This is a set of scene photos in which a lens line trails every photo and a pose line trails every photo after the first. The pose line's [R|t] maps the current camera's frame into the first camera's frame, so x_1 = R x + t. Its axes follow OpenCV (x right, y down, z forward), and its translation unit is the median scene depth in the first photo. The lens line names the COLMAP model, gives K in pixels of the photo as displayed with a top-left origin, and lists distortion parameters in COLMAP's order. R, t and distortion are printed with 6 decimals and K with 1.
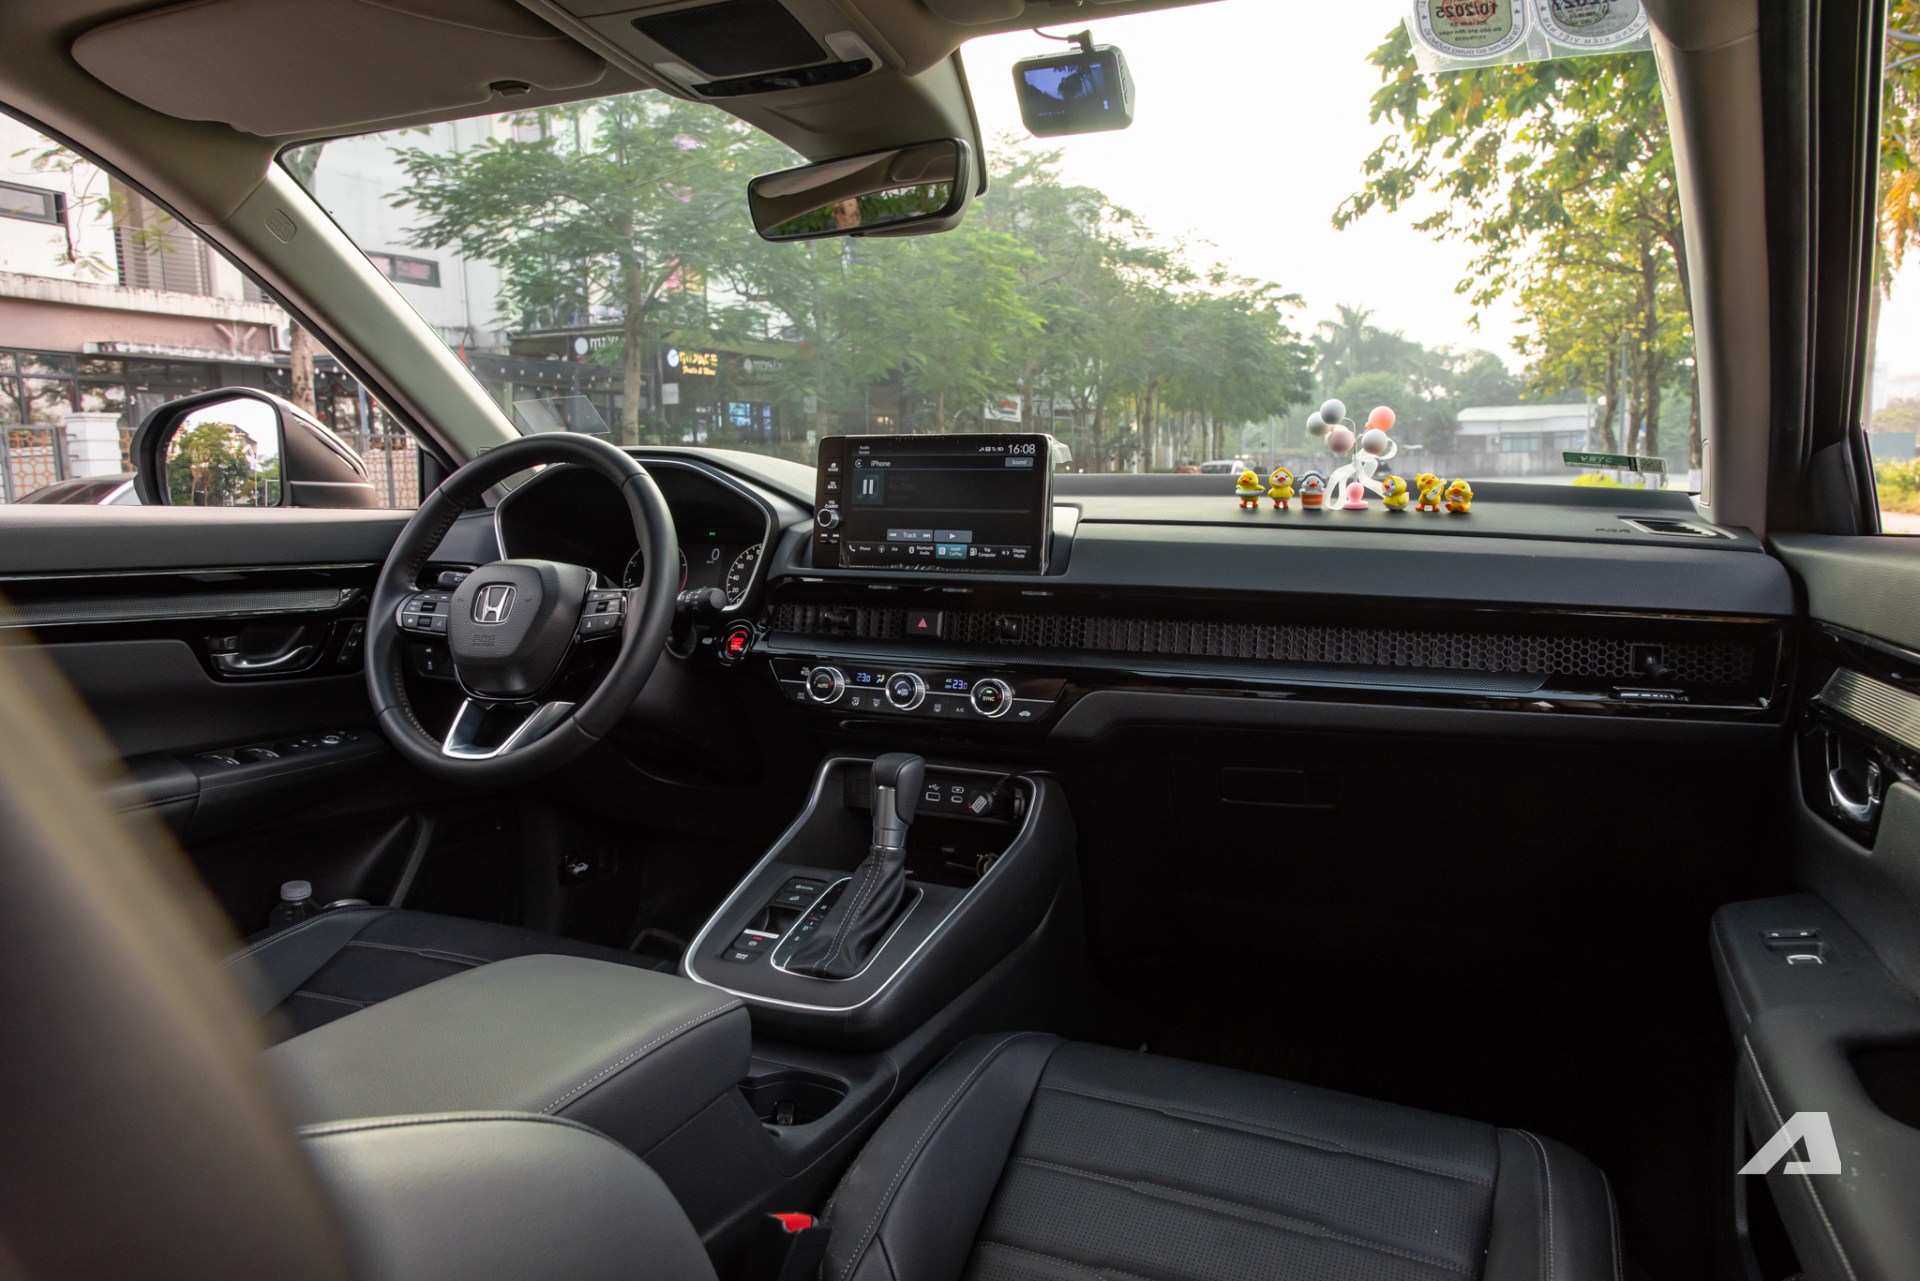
lens RADIAL K [[1308.6, 0, 960.0], [0, 1308.6, 640.5], [0, 0, 1]] dist [0.002851, -0.000289]
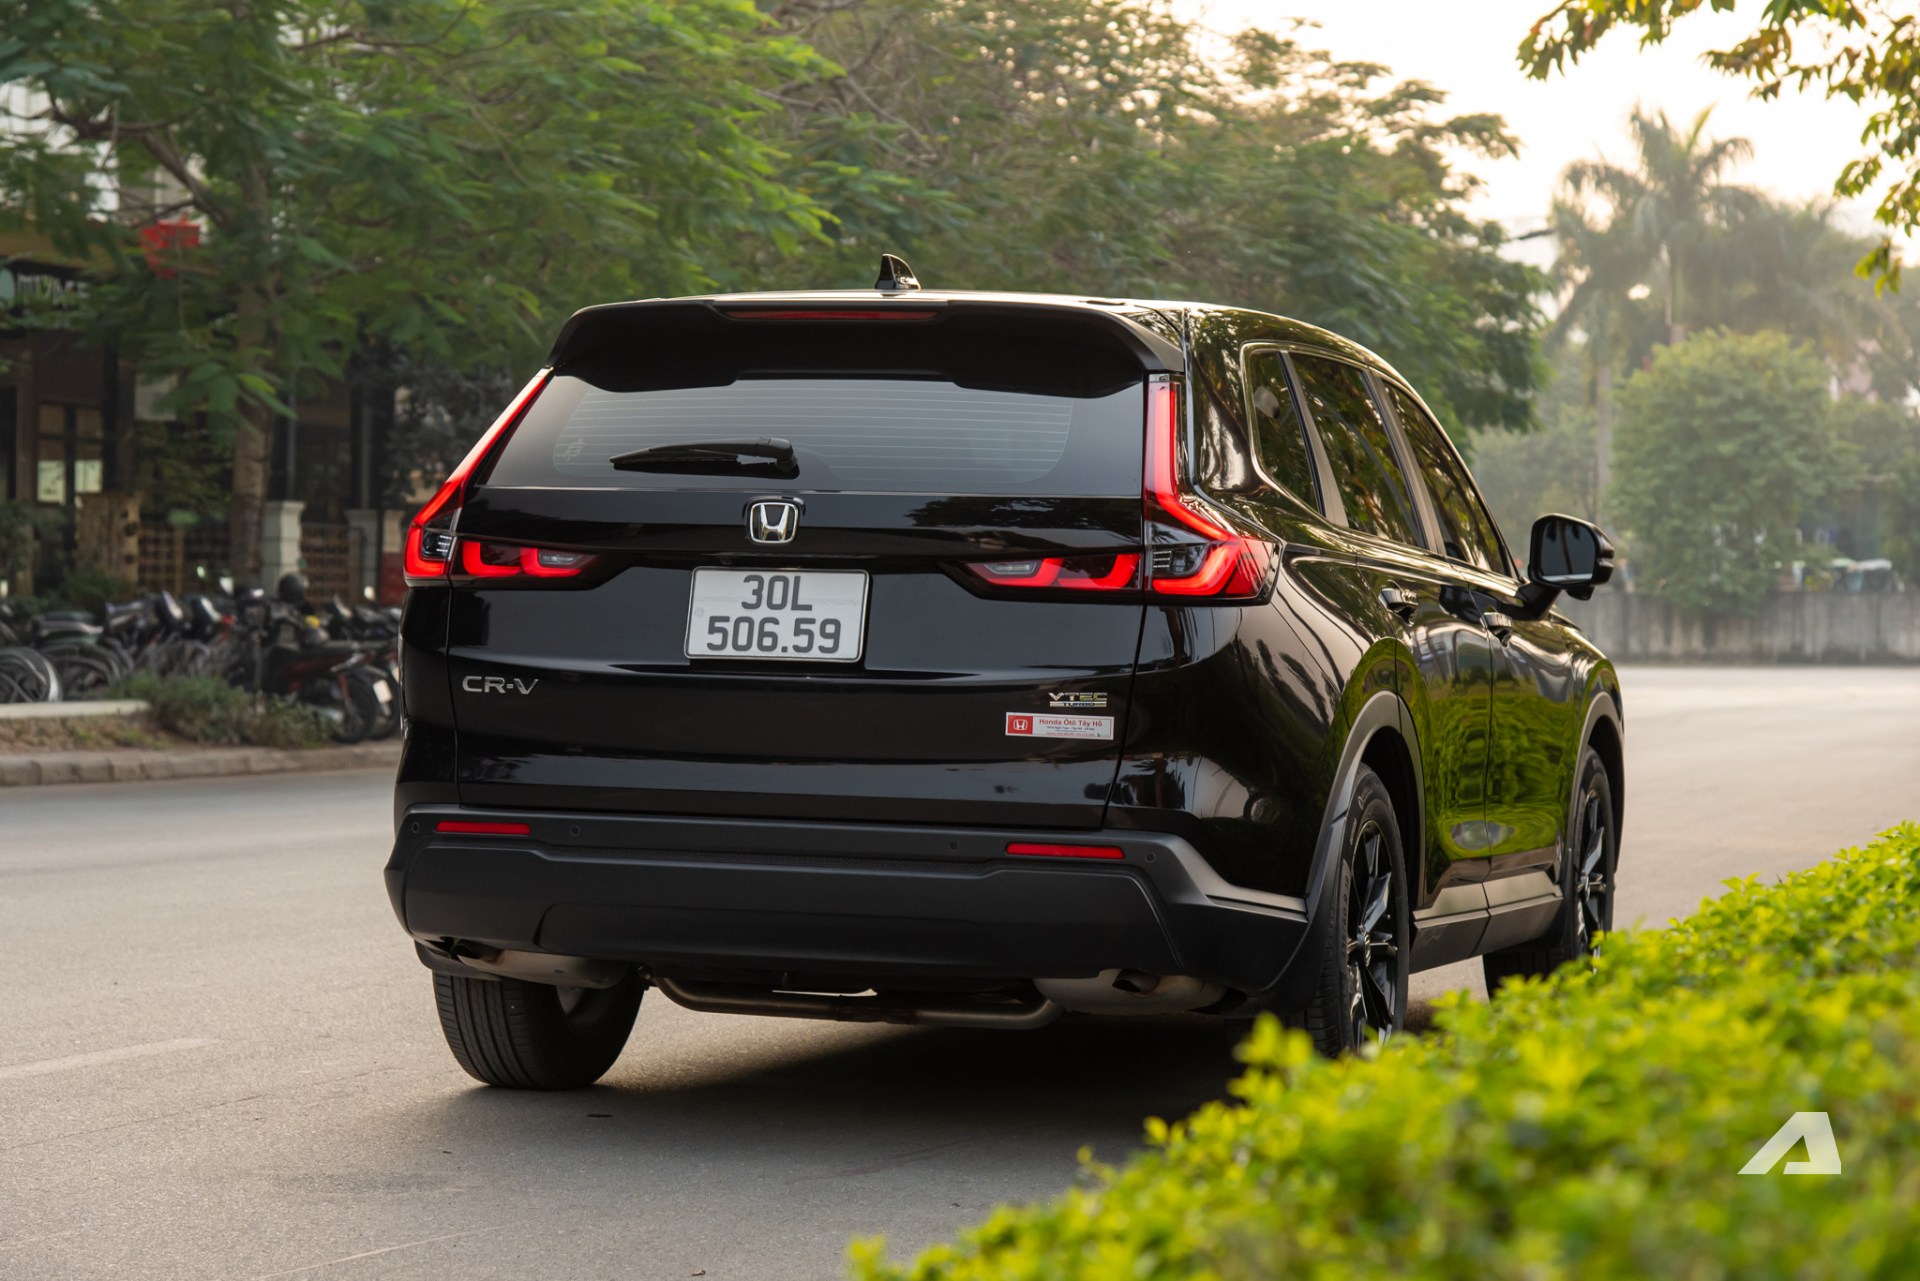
lens RADIAL K [[4331.7, 0, 960.0], [0, 4331.7, 640.5], [0, 0, 1]] dist [0.241914, -0.074341]
pose [[0.991904, 0.026737, 0.124143, -0.030523], [-0.011488, 0.992469, -0.121957, 0.022166], [-0.126469, 0.119544, 0.984741, -0.149368]]
